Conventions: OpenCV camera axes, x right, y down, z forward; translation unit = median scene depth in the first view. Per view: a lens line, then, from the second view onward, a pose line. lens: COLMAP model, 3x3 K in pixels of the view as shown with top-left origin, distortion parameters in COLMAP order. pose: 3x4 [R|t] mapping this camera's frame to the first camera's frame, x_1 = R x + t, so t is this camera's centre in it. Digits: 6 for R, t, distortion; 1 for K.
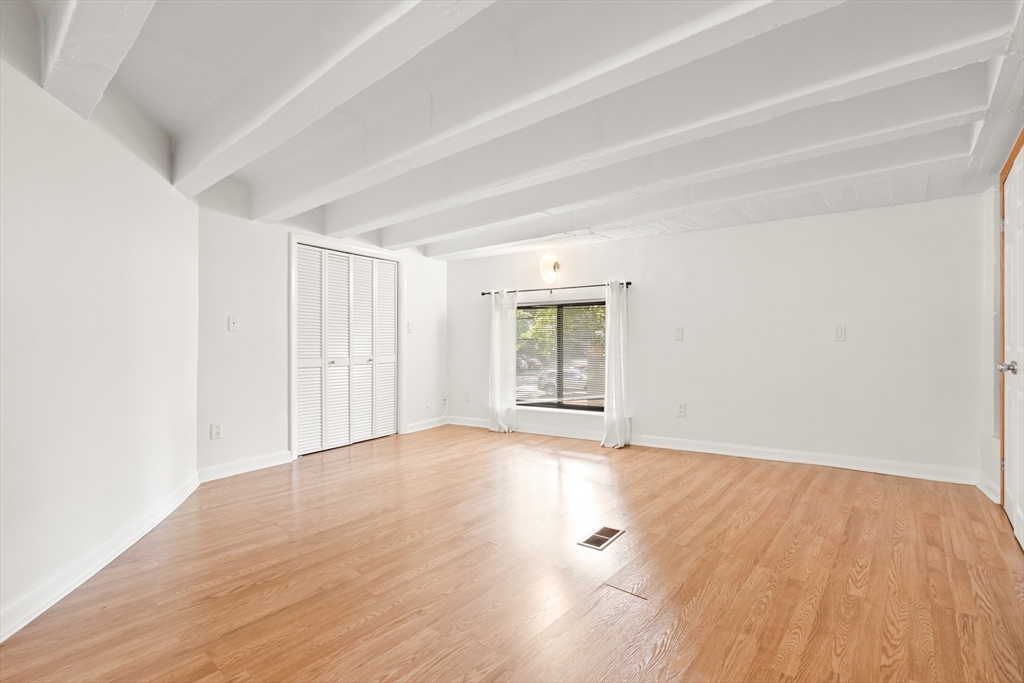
lens RADIAL K [[450.1, 0, 512.0], [0, 450.1, 341.5], [0, 0, 1]] dist [-0.001535, 0.000012]
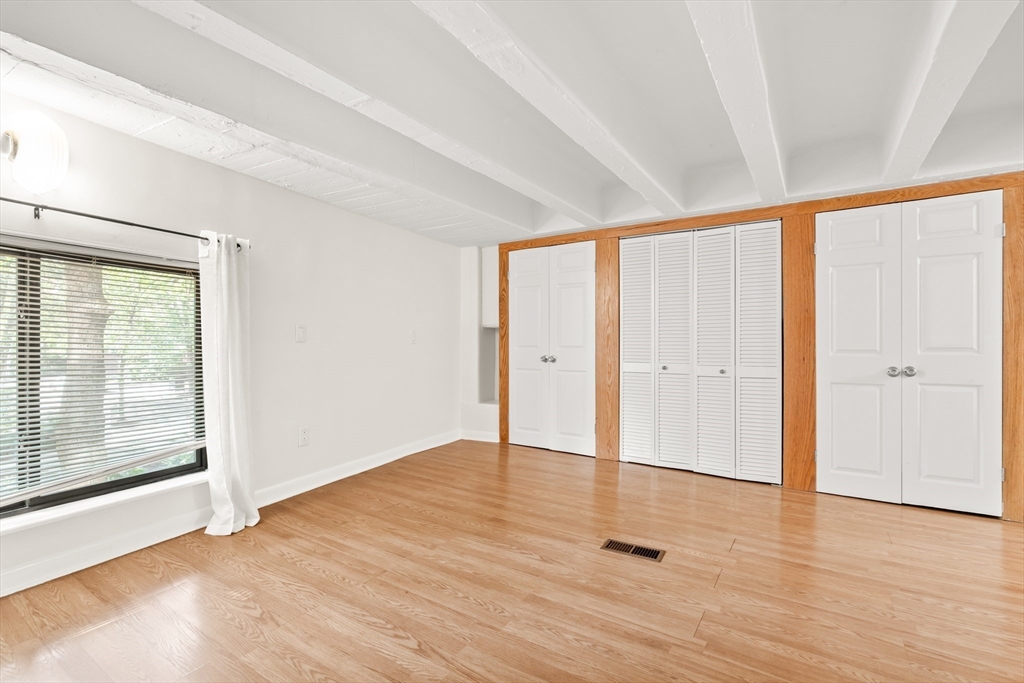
lens RADIAL K [[473.3, 0, 500.3], [0, 473.3, 340.0], [0, 0, 1]] dist [-0.002393, -0.000420]
pose [[-0.100952, 0.011161, 0.994829, -0.412825], [-0.003871, 0.999925, -0.011611, 0.002307], [-0.994884, -0.005023, -0.100901, 0.739985]]
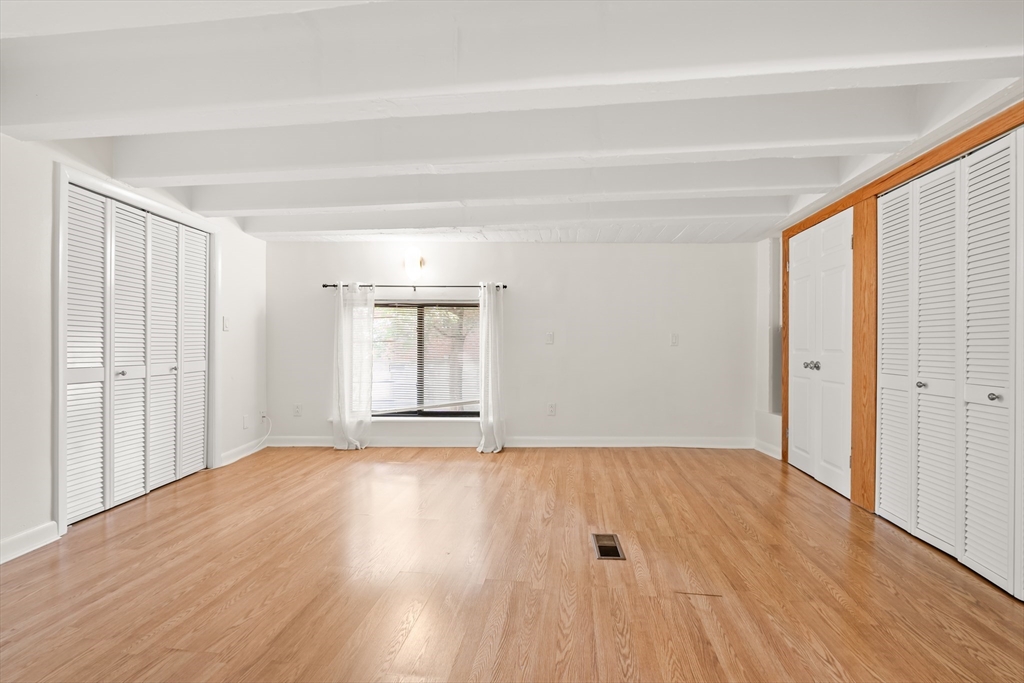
lens RADIAL K [[447.1, 0, 501.1], [0, 447.1, 341.9], [0, 0, 1]] dist [-0.001731, 0.000399]
pose [[0.852003, 0.009963, 0.523442, -0.273684], [-0.008796, 0.999950, -0.004714, -0.001413], [-0.523463, -0.000588, 0.852048, 0.156795]]
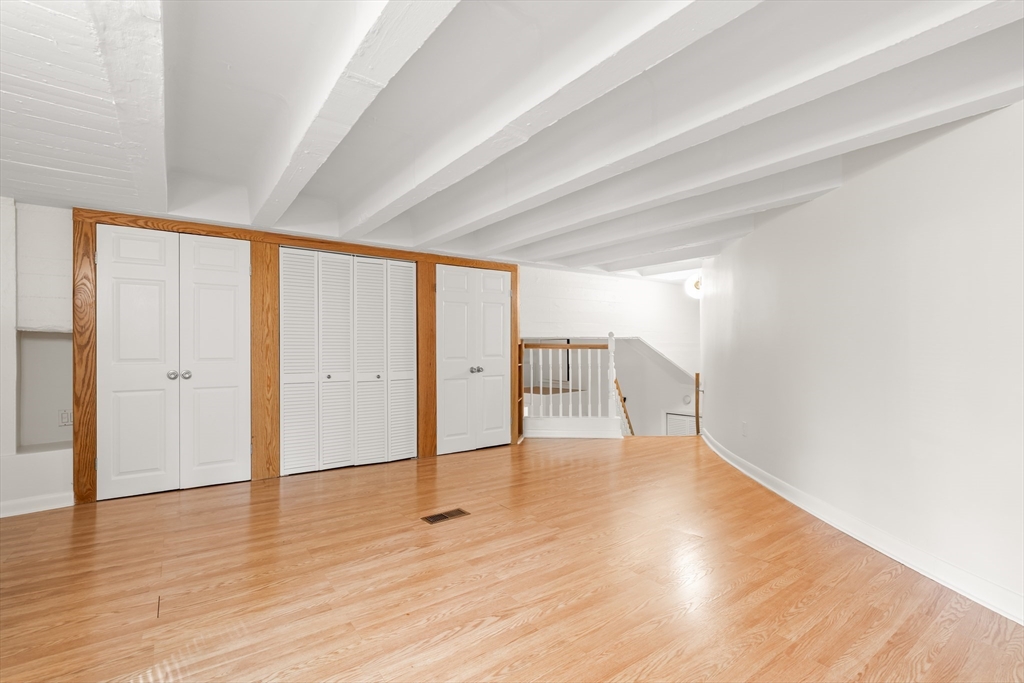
lens RADIAL K [[480.5, 0, 512.9], [0, 480.5, 342.3], [0, 0, 1]] dist [-0.002231, 0.000502]
pose [[-0.970835, 0.011572, 0.239470, -0.157329], [0.007233, 0.999793, -0.018992, -0.005043], [-0.239640, -0.016706, -0.970718, 1.193796]]
